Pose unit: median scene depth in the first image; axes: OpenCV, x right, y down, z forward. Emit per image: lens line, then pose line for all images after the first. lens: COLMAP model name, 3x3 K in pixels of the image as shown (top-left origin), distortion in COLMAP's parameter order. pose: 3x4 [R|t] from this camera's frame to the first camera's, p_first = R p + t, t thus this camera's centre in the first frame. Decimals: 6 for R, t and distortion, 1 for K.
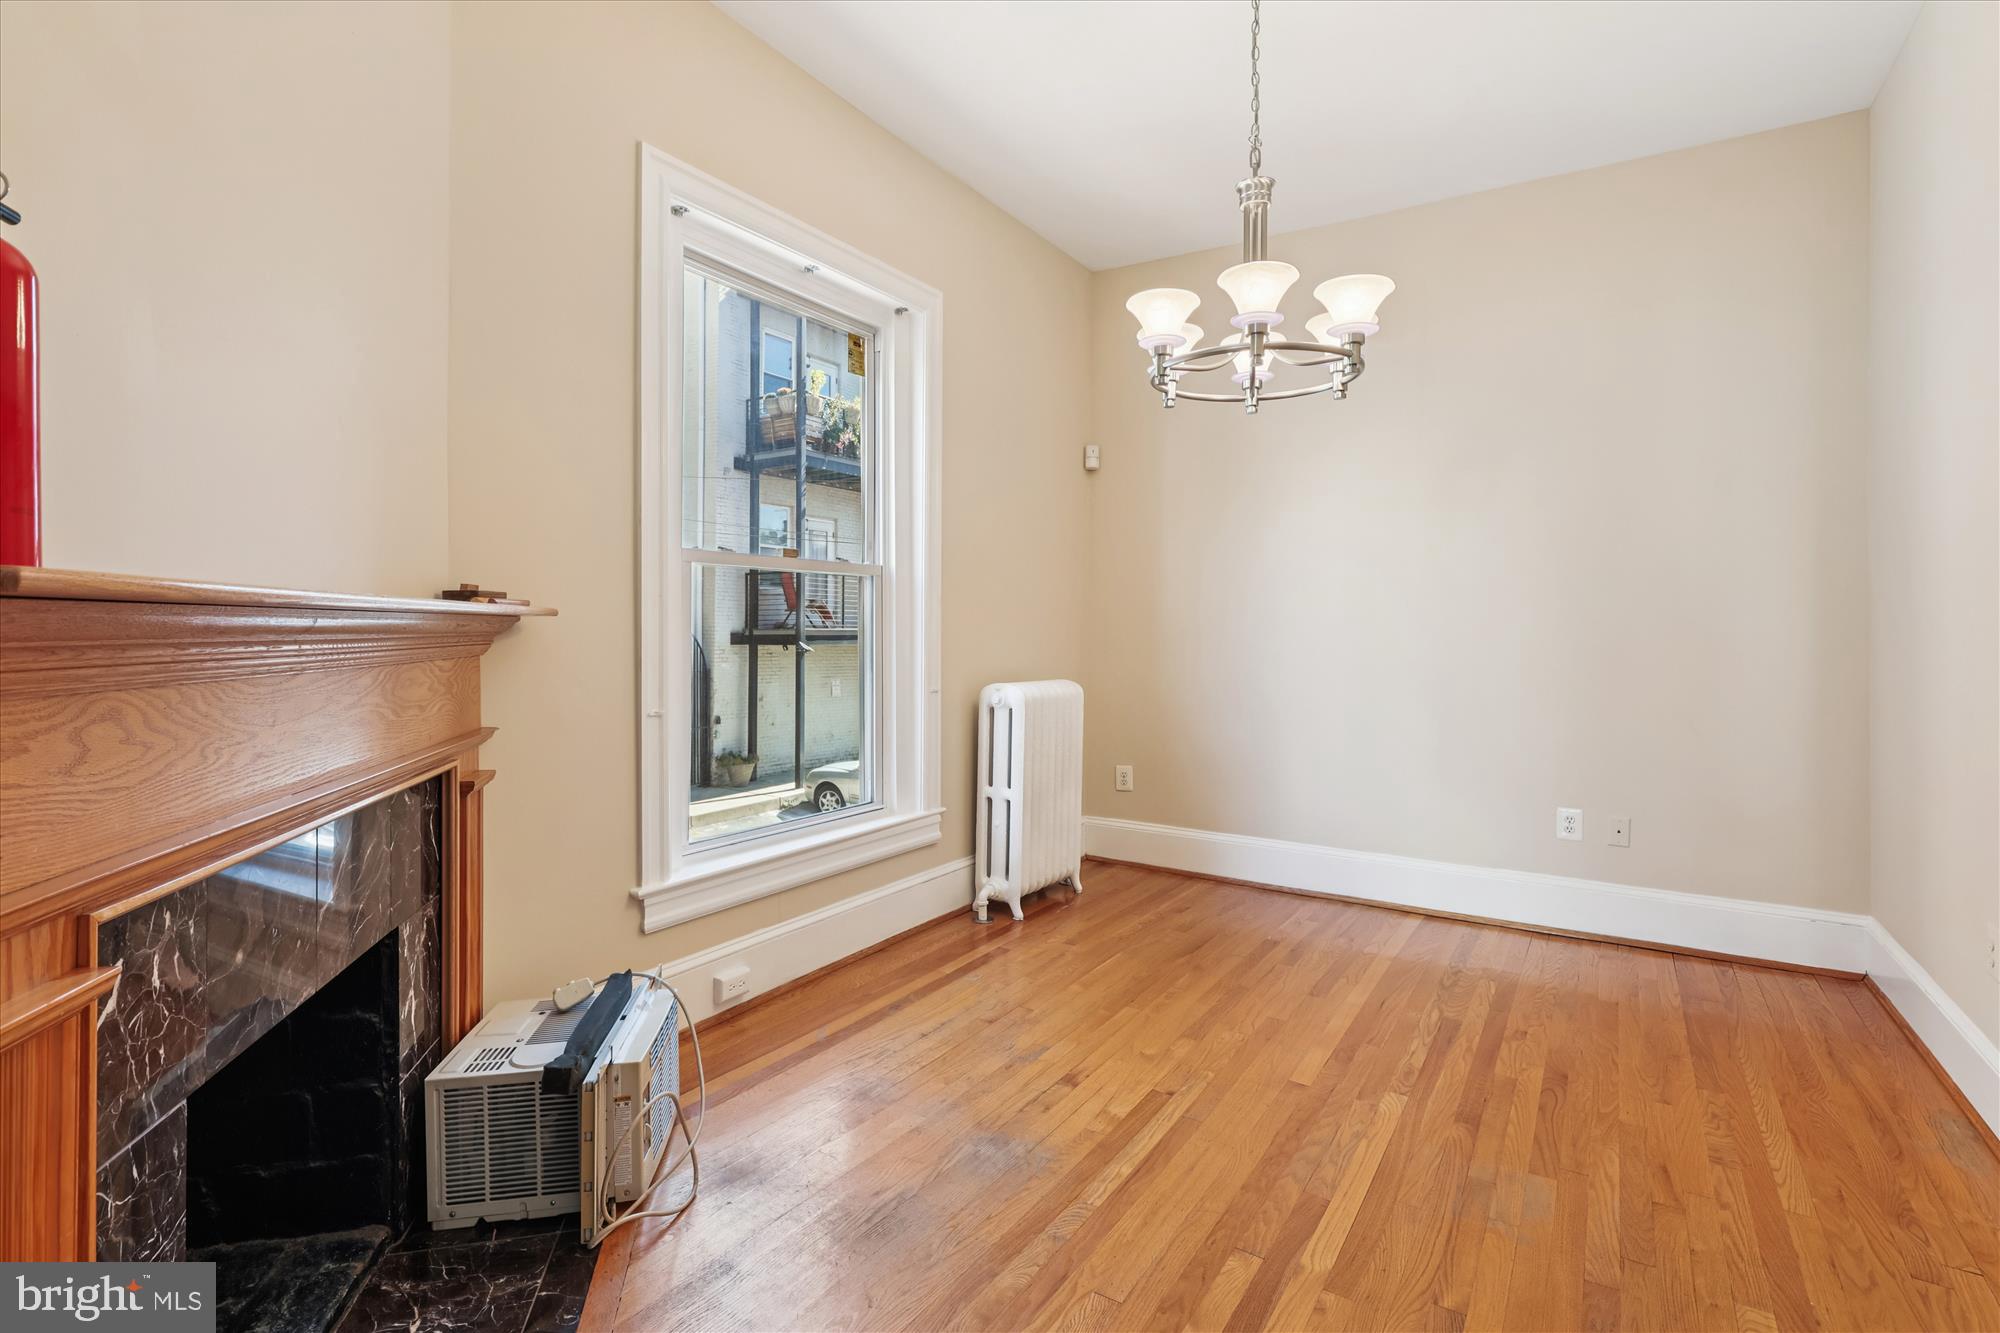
lens RADIAL K [[916.5, 0, 999.1], [0, 916.5, 638.4], [0, 0, 1]] dist [-0.001243, -0.000447]
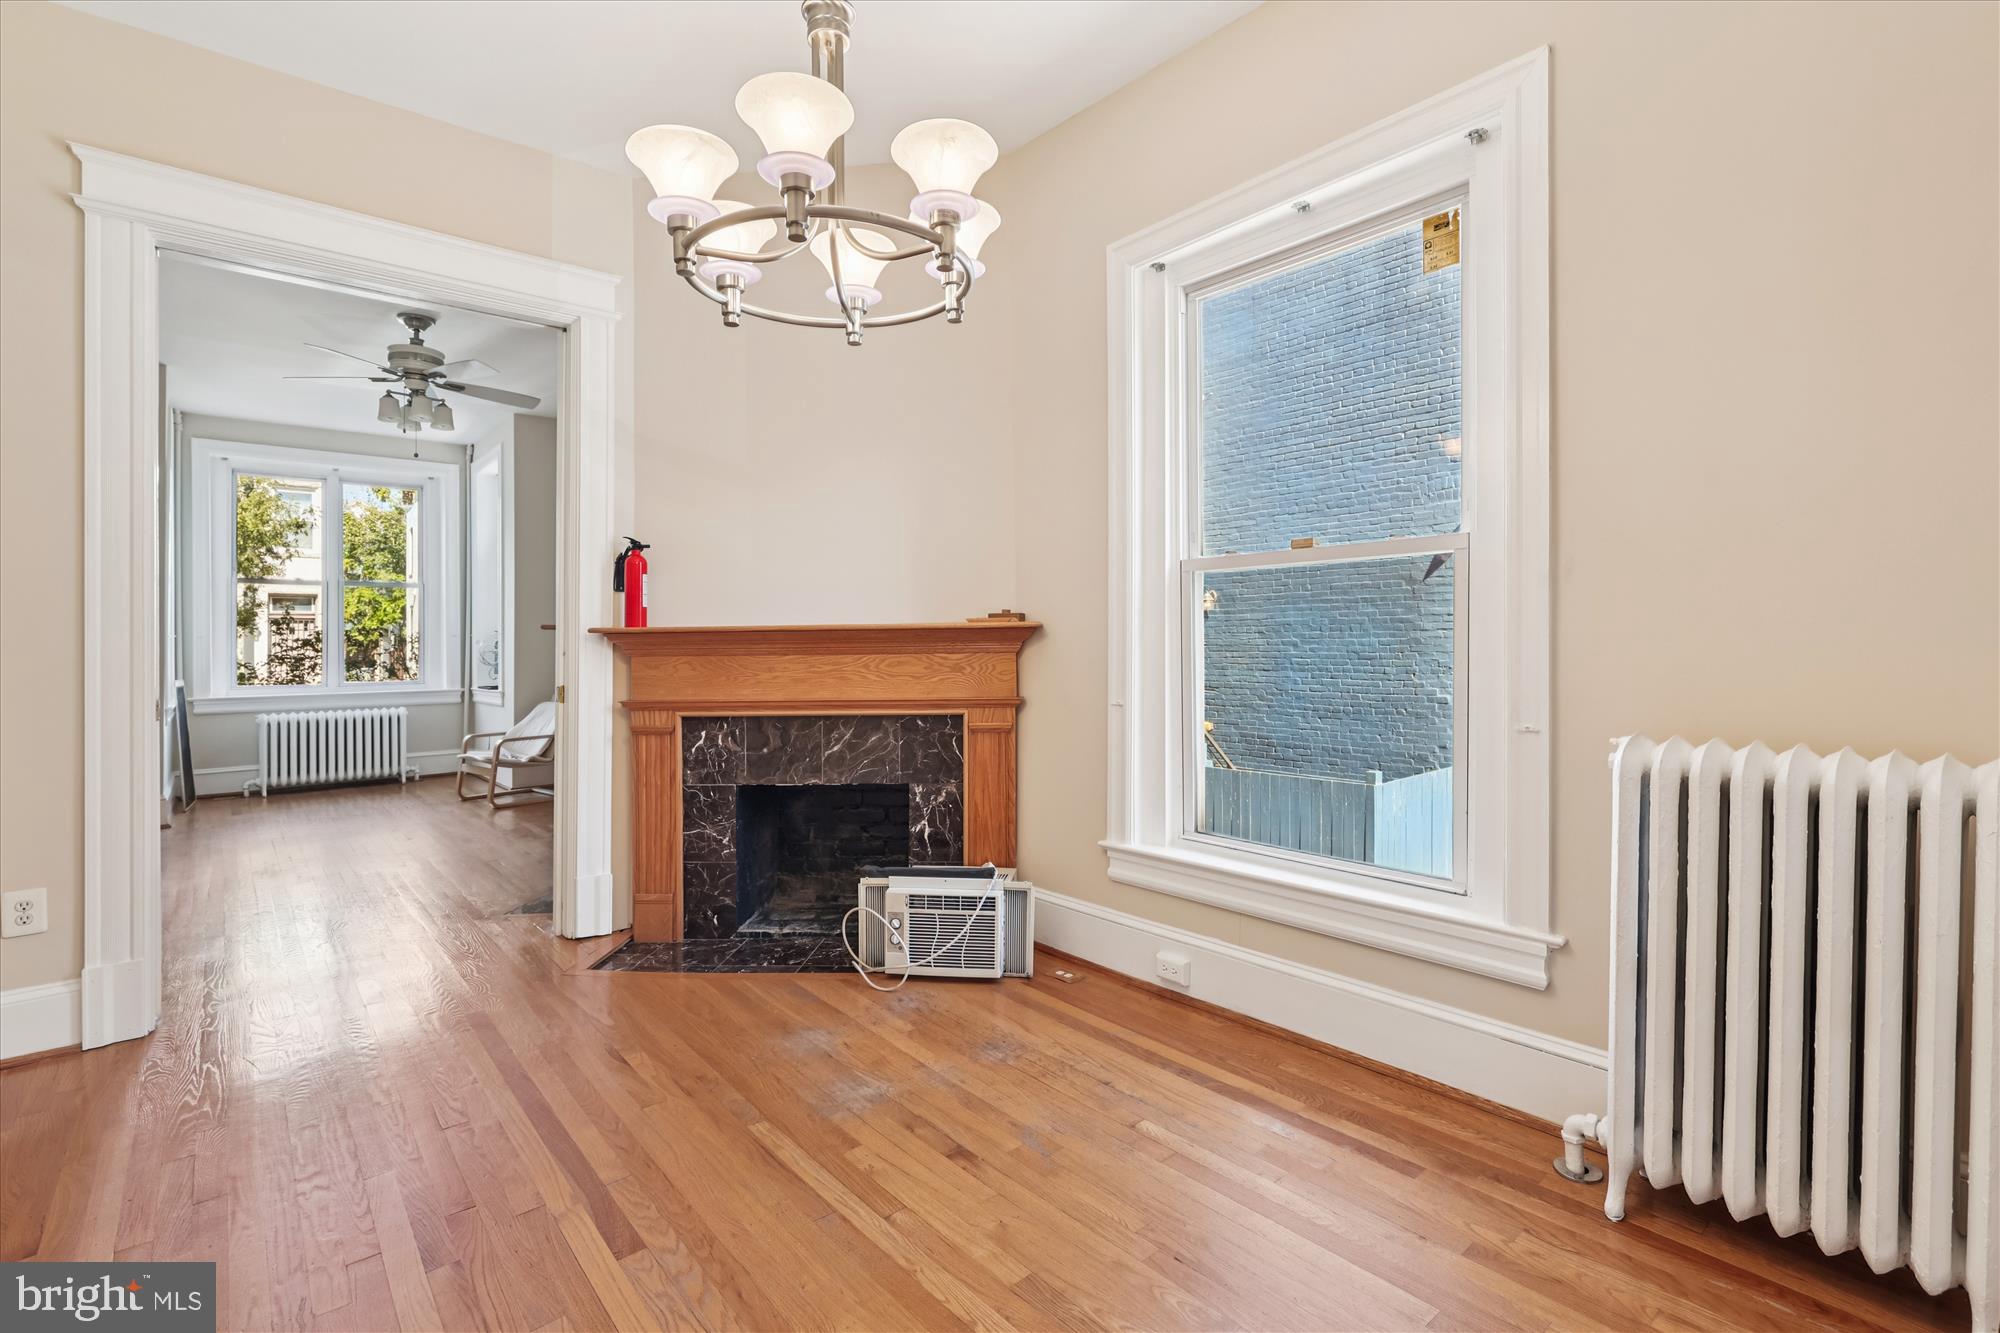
lens RADIAL K [[881.3, 0, 998.4], [0, 881.3, 638.5], [0, 0, 1]] dist [-0.001341, -0.000173]
pose [[-0.256541, -0.003515, -0.966527, 0.575069], [0.001172, 0.999992, -0.003948, 0.000011], [0.966533, -0.002146, -0.256534, 0.823417]]
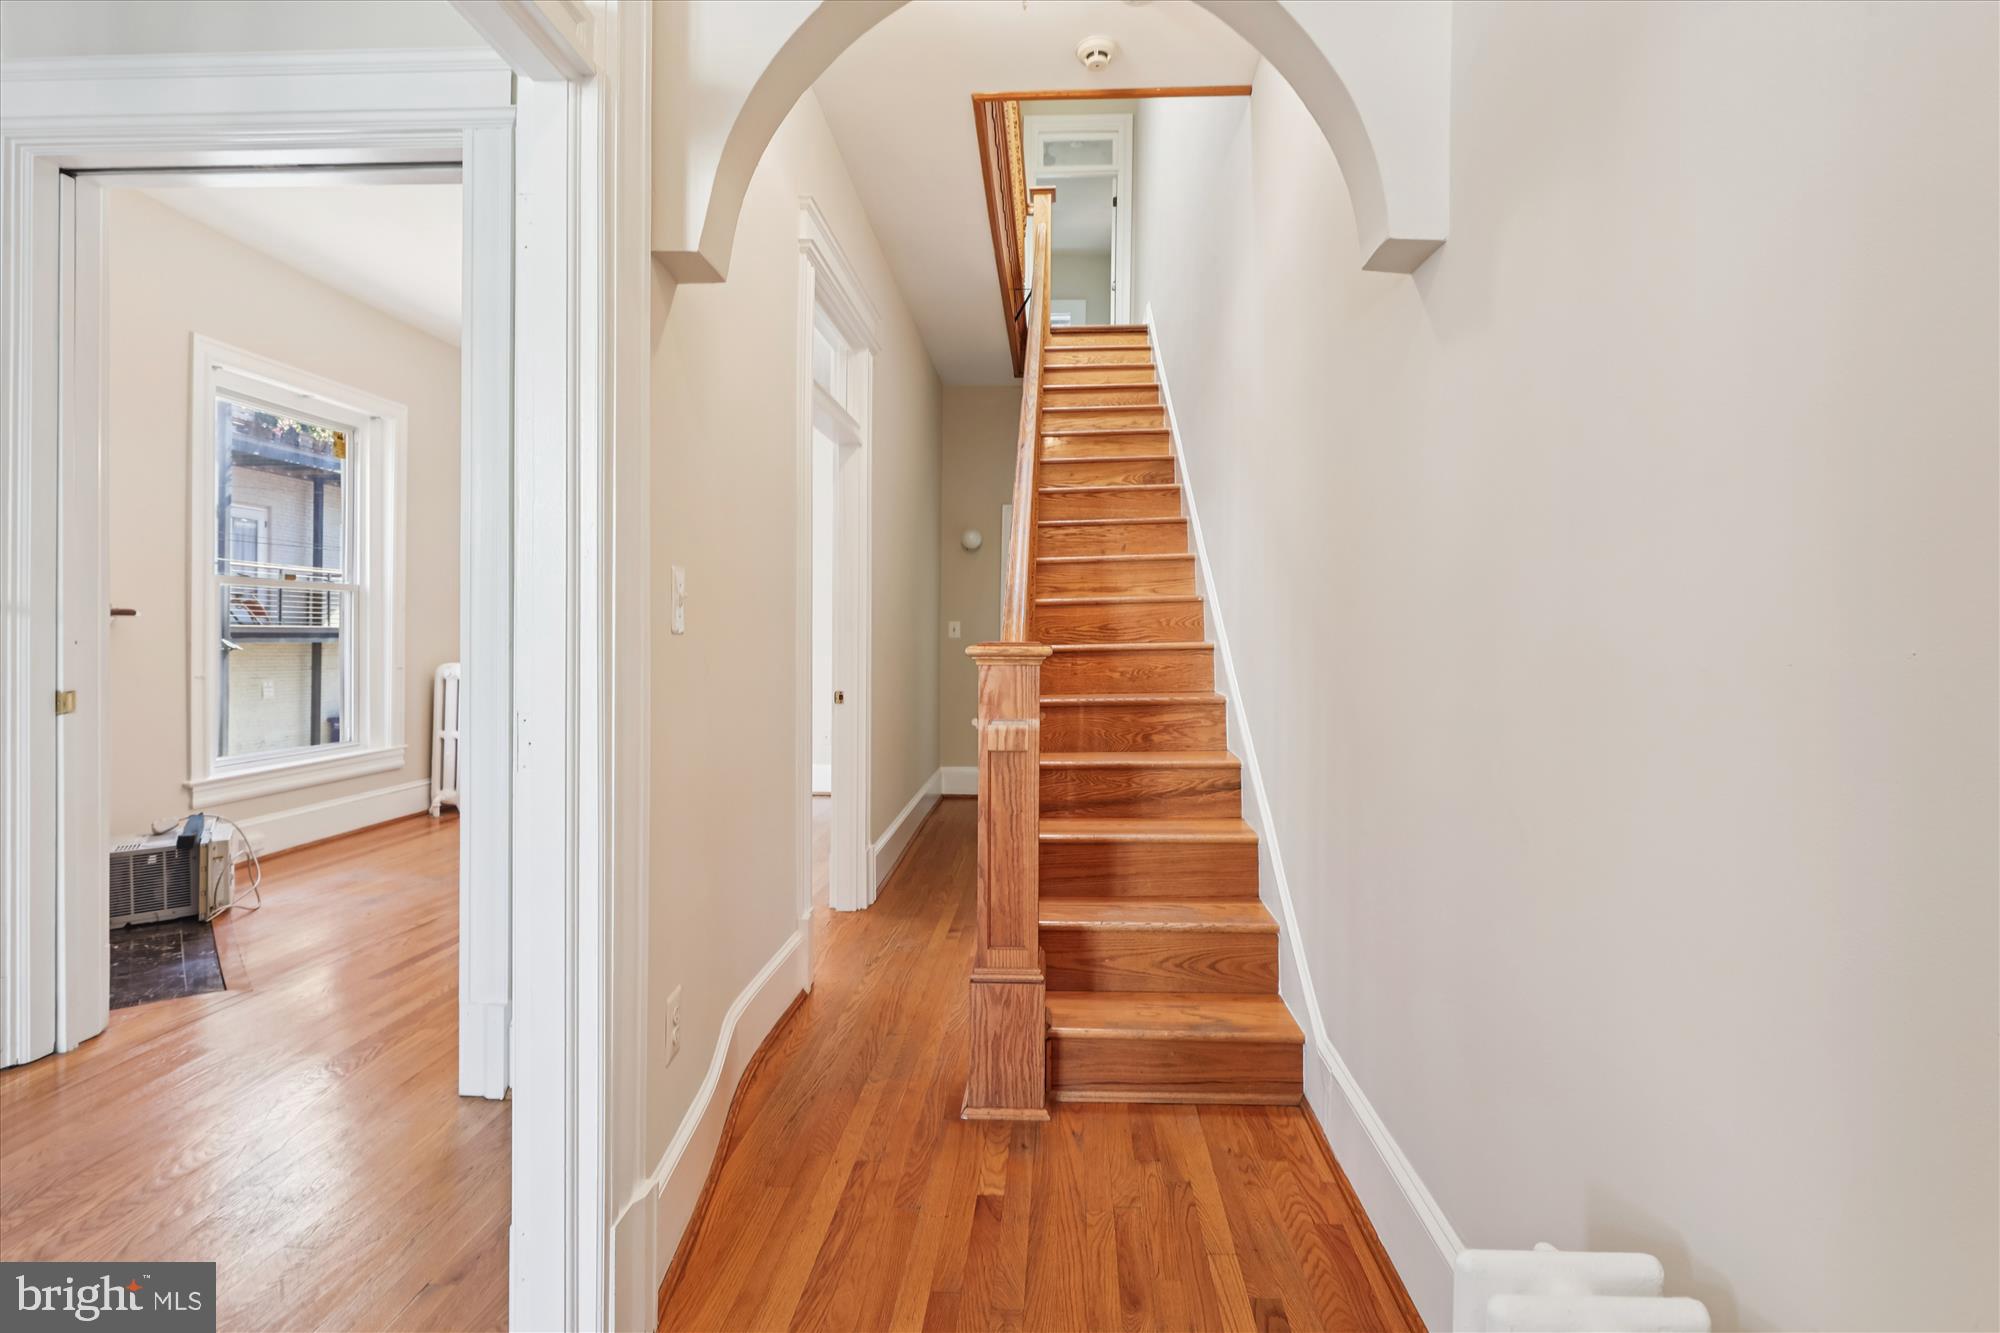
lens RADIAL K [[916.5, 0, 999.1], [0, 916.5, 638.4], [0, 0, 1]] dist [-0.001243, -0.000447]
pose [[0.870922, 0.004562, 0.491400, 0.049347], [-0.003971, 0.999990, -0.002246, 0.008149], [-0.491406, 0.000005, 0.870931, -0.826011]]
